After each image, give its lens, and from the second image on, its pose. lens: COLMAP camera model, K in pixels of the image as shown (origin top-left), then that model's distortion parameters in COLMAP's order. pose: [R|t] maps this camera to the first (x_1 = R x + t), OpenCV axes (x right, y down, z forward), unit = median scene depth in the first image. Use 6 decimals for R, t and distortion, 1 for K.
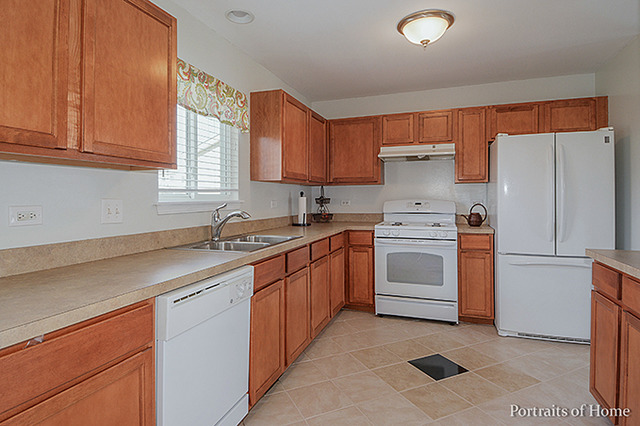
lens RADIAL K [[346.8, 0, 320.0], [0, 346.8, 200.3], [0, 0, 1]] dist [0.045984, -0.056106]
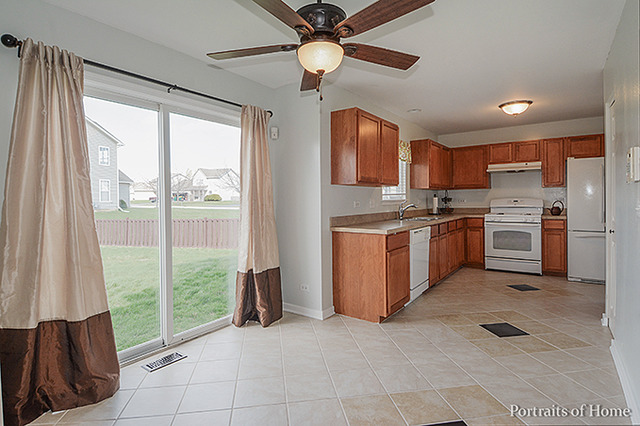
lens RADIAL K [[336.0, 0, 319.7], [0, 336.0, 204.0], [0, 0, 1]] dist [0.045775, -0.049601]
pose [[0.960723, -0.003334, -0.277489, -0.144286], [0.005351, 0.999964, 0.006513, 0.008947], [0.277458, -0.007742, 0.960707, -0.740228]]
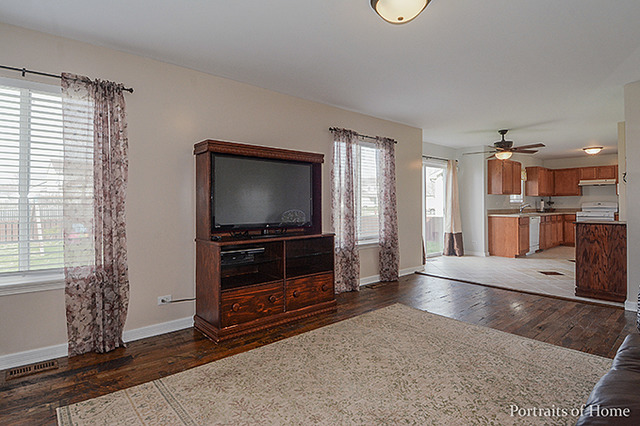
lens RADIAL K [[329.4, 0, 321.6], [0, 329.4, 202.6], [0, 0, 1]] dist [0.040467, -0.049060]
pose [[0.863922, -0.002785, -0.503618, -0.243461], [-0.004835, 0.999893, -0.013824, 0.045474], [0.503603, 0.014378, 0.863816, -2.120087]]
